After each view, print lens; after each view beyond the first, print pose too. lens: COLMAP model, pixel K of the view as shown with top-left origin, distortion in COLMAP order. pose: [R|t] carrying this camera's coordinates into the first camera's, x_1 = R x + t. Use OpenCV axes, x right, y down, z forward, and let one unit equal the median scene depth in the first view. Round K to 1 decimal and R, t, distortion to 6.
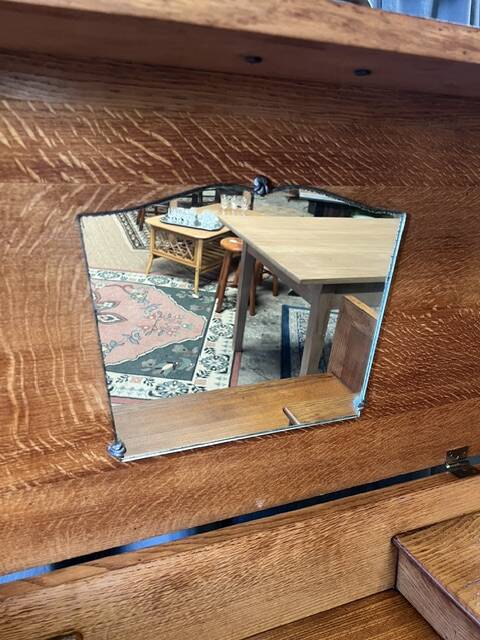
lens RADIAL K [[486.3, 0, 239.9], [0, 486.3, 325.4], [0, 0, 1]] dist [0.035463, -0.039281]
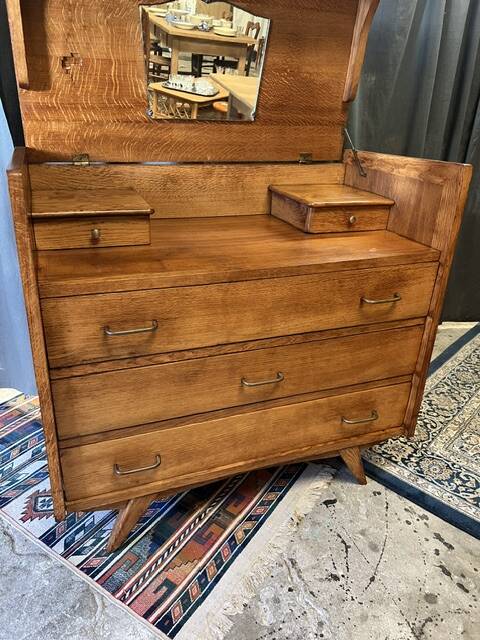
lens RADIAL K [[481.6, 0, 238.9], [0, 481.6, 324.5], [0, 0, 1]] dist [0.046113, -0.051875]
pose [[0.999264, 0.038099, 0.004441, 0.202378], [-0.038257, 0.981592, 0.187119, 0.693107], [0.002769, -0.187151, 0.982327, -1.400632]]
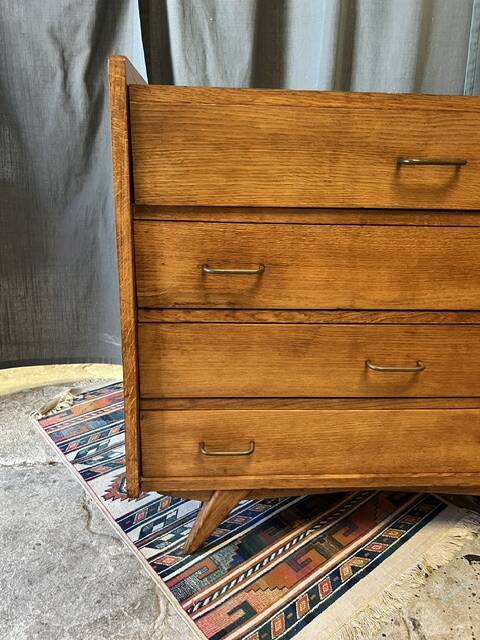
lens RADIAL K [[486.3, 0, 240.0], [0, 486.3, 325.5], [0, 0, 1]] dist [0.035463, -0.039281]
pose [[0.951355, 0.131614, -0.278570, 0.261310], [-0.102022, 0.987729, 0.118245, 1.005908], [0.290714, -0.084073, 0.953109, -1.112603]]
